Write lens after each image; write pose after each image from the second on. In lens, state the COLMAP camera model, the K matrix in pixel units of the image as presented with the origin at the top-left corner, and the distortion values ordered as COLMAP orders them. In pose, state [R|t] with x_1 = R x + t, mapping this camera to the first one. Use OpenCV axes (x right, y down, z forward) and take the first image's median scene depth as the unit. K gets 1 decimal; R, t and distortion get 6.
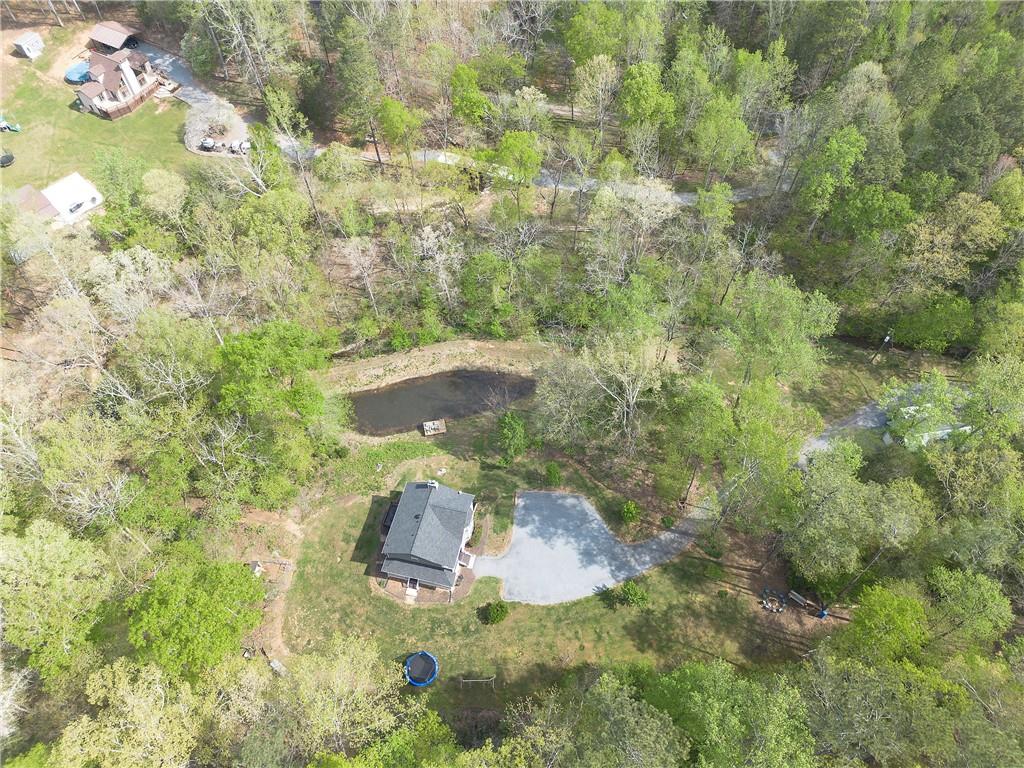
lens RADIAL K [[725.2, 0, 512.0], [0, 725.2, 384.0], [0, 0, 1]] dist [0.094925, -0.102350]
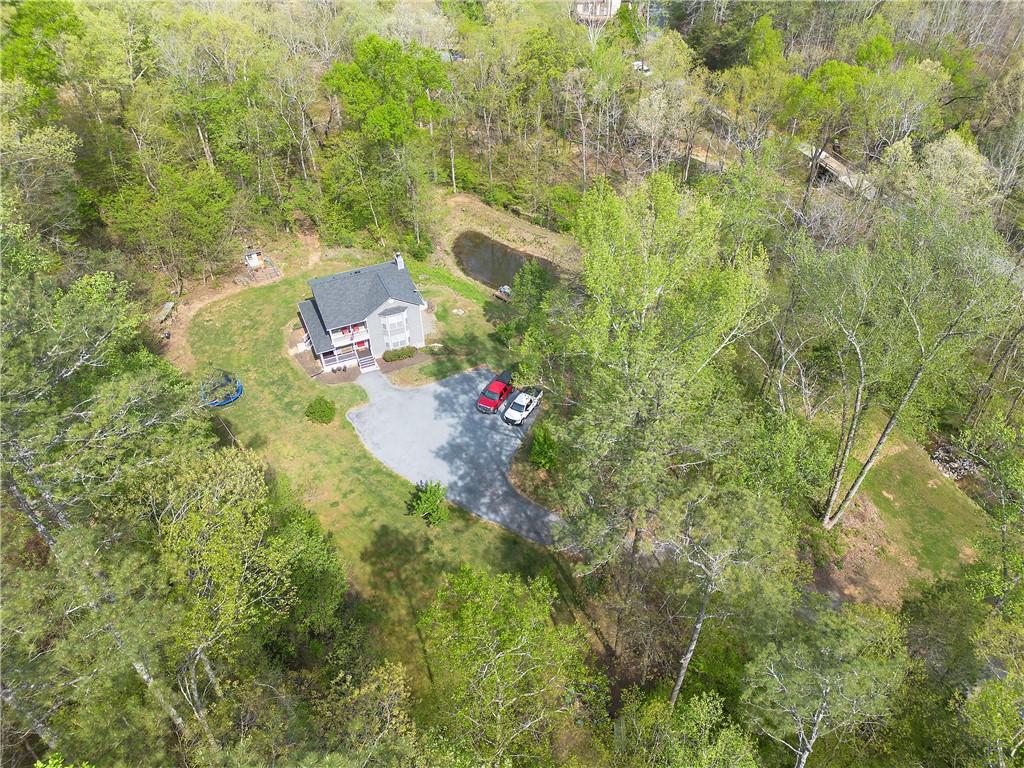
lens RADIAL K [[725.2, 0, 512.0], [0, 725.2, 384.0], [0, 0, 1]] dist [0.094925, -0.102350]
pose [[0.602733, 0.537726, -0.589546, 0.484479], [-0.663377, 0.748273, 0.004285, 0.146048], [0.443445, 0.388508, 0.807724, 0.429528]]
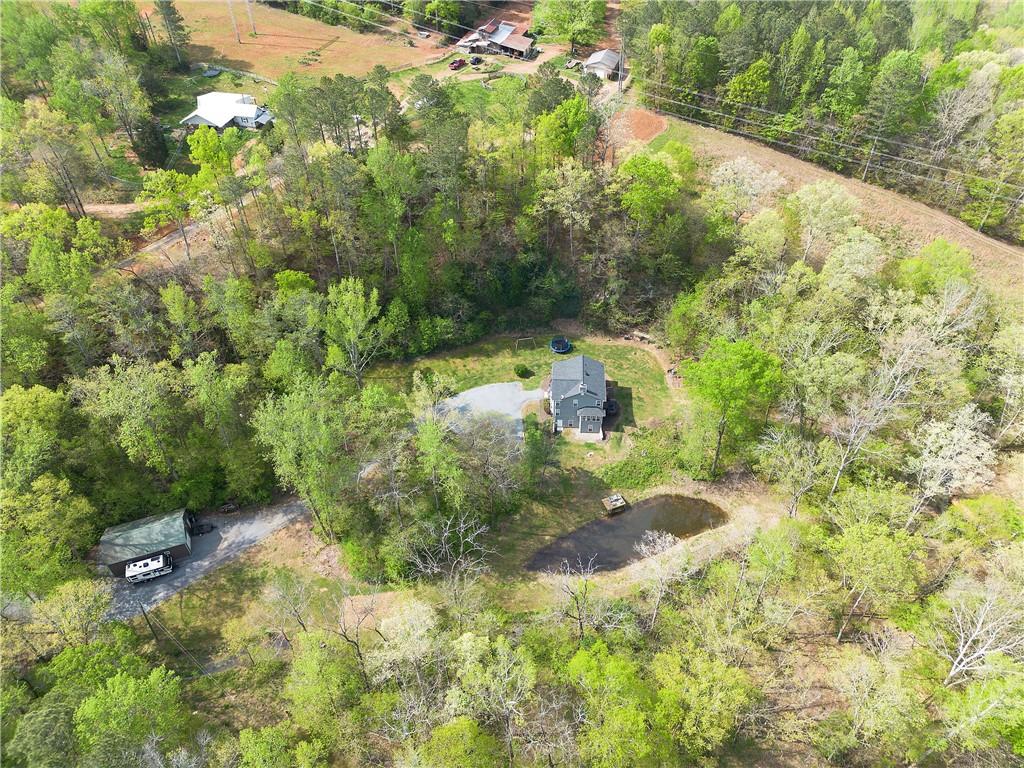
lens RADIAL K [[725.2, 0, 512.0], [0, 725.2, 384.0], [0, 0, 1]] dist [0.094925, -0.102350]
pose [[-0.984050, 0.131361, -0.119959, 0.168691], [-0.138731, -0.144580, 0.979720, -1.073395], [0.111353, 0.980735, 0.160497, 0.718564]]
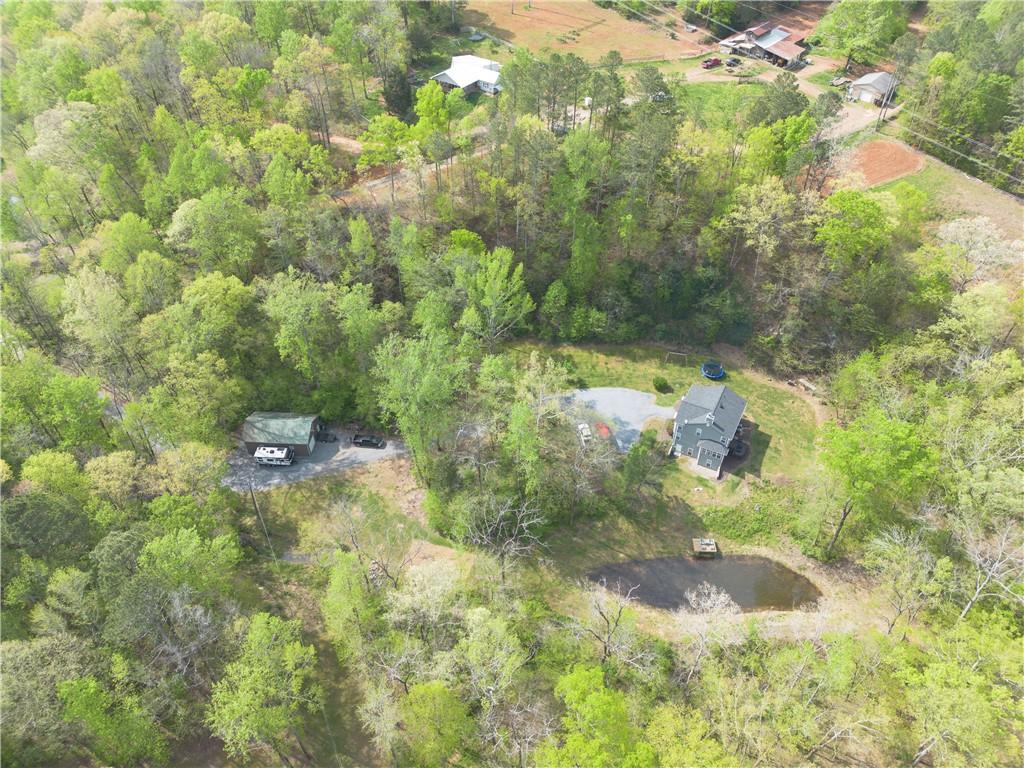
lens RADIAL K [[725.2, 0, 512.0], [0, 725.2, 384.0], [0, 0, 1]] dist [0.094925, -0.102350]
pose [[-0.971269, -0.155428, 0.180218, 0.005317], [0.202818, -0.144436, 0.968506, -1.061260], [-0.124503, 0.977231, 0.171810, 0.722503]]
